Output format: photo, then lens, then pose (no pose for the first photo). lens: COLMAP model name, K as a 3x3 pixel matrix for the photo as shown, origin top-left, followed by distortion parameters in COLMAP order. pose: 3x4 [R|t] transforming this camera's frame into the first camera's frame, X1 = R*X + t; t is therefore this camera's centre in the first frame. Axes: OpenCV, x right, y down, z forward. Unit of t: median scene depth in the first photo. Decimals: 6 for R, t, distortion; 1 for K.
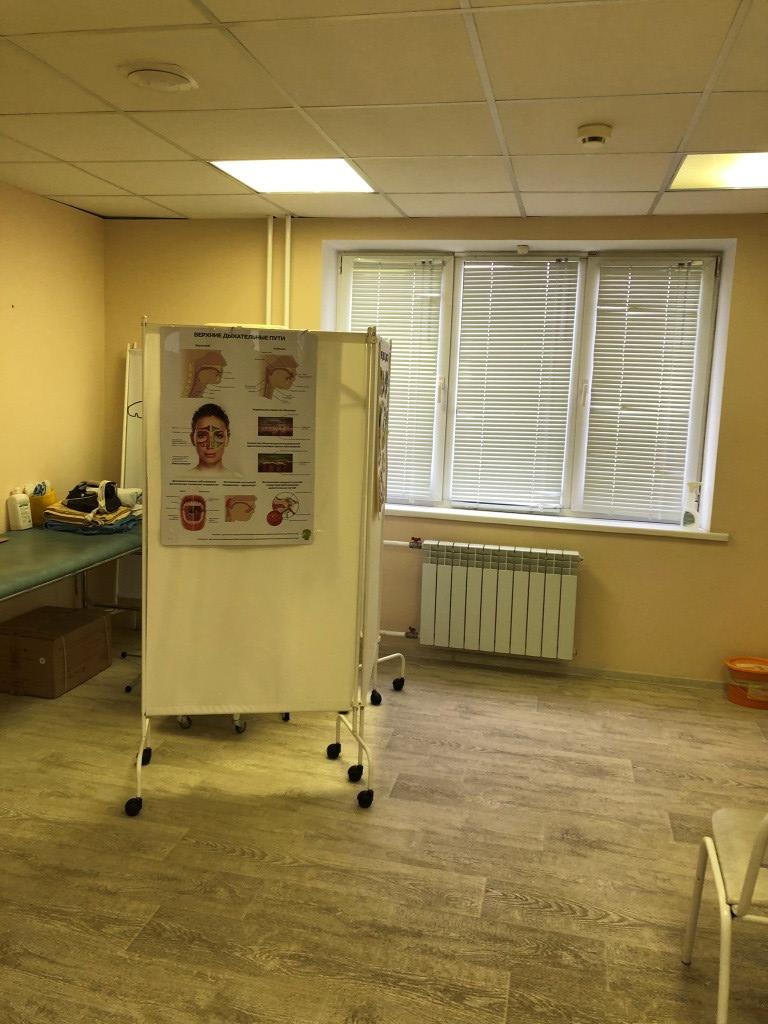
lens RADIAL K [[831.3, 0, 384.1], [0, 831.3, 499.9], [0, 0, 1]] dist [0.049771, -0.049353]
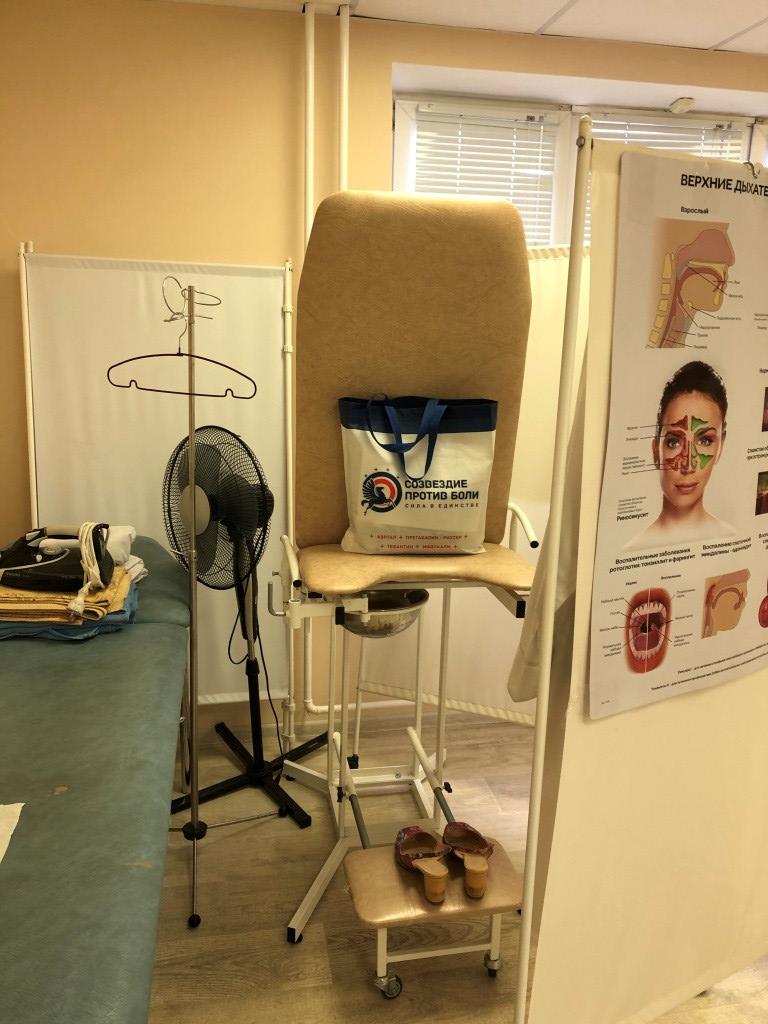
lens RADIAL K [[833.3, 0, 376.8], [0, 833.3, 499.1], [0, 0, 1]] dist [0.048291, -0.041767]
pose [[0.921788, -0.096832, 0.375407, -0.502810], [0.068983, 0.993821, 0.086961, -0.094424], [-0.381508, -0.054262, 0.922772, 0.677705]]
